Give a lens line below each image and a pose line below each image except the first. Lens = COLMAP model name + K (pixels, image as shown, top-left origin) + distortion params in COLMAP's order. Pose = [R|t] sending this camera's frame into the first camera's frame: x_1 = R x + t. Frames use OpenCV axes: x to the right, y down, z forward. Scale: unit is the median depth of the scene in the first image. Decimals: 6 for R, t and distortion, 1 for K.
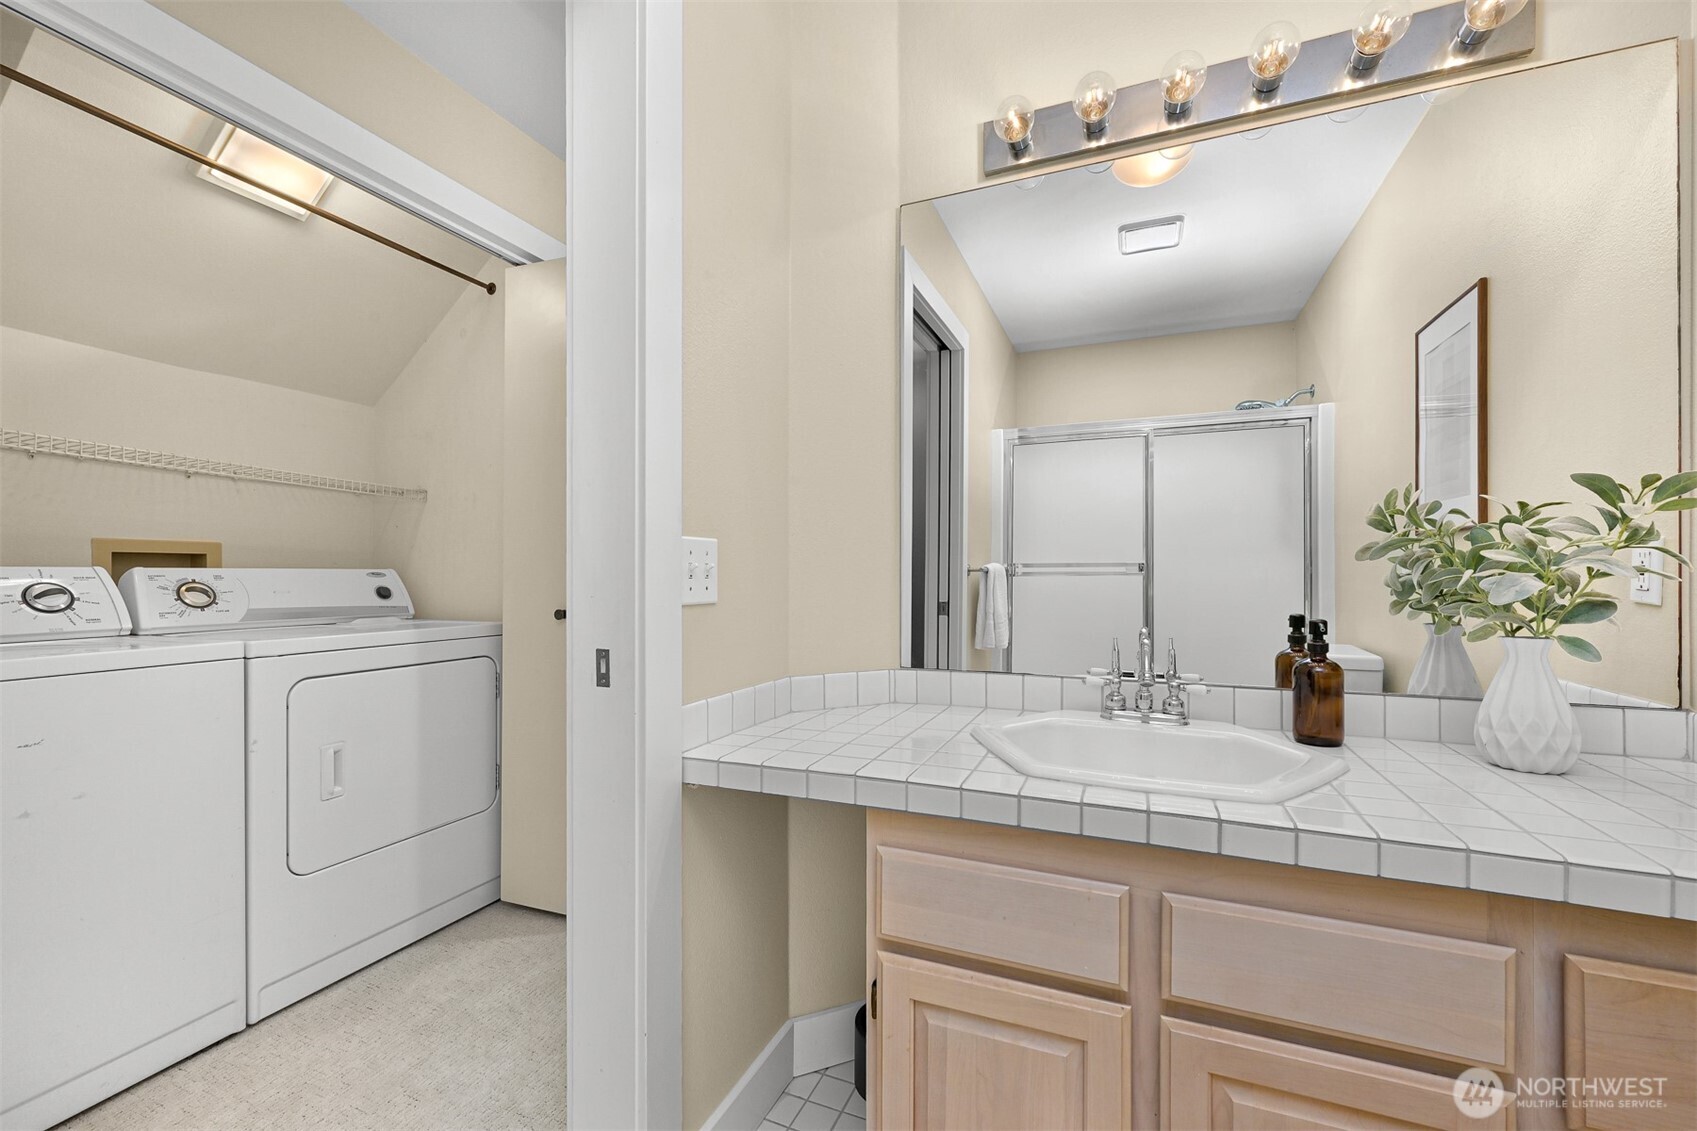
lens RADIAL K [[685.7, 0, 848.5], [0, 685.7, 565.5], [0, 0, 1]] dist [-0.000288, 0.000013]
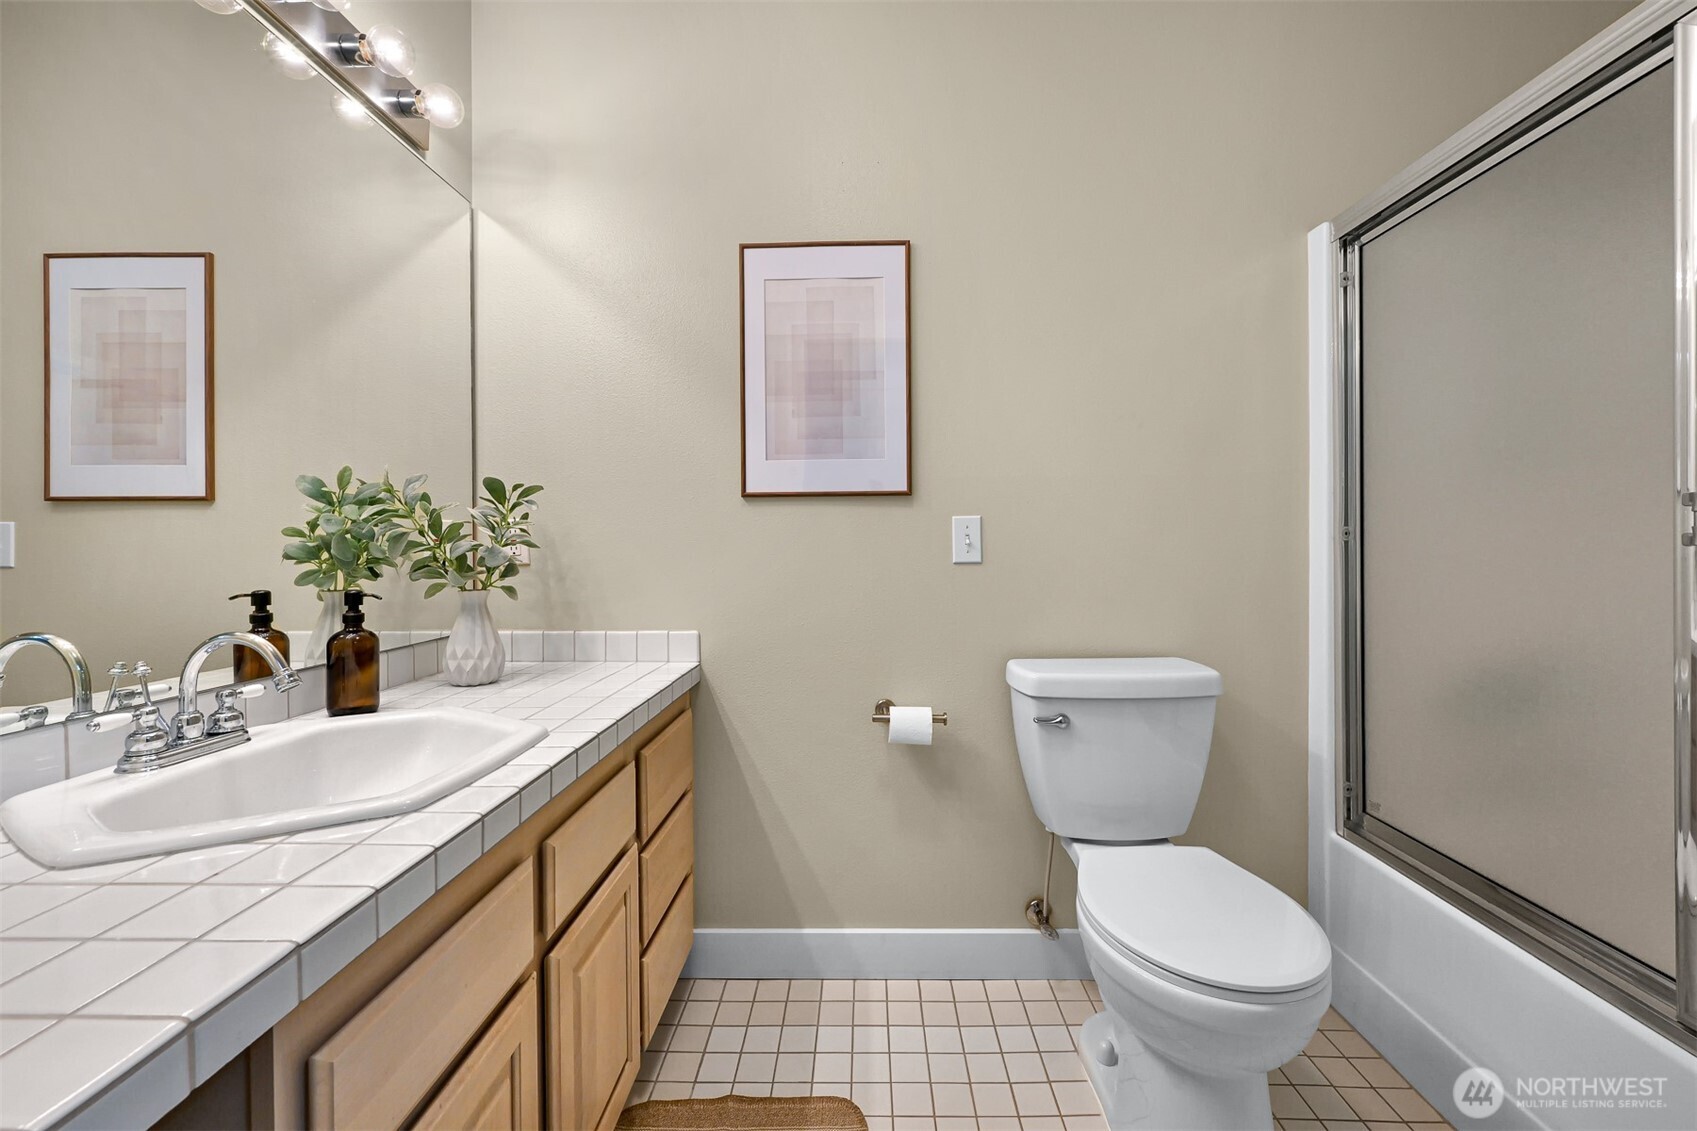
lens RADIAL K [[685.7, 0, 848.5], [0, 685.7, 565.5], [0, 0, 1]] dist [-0.000288, 0.000013]
pose [[-0.363277, -0.032428, 0.931117, -0.545038], [-0.006782, 0.999460, 0.032162, 0.004951], [-0.931657, 0.005369, -0.363300, 0.724439]]
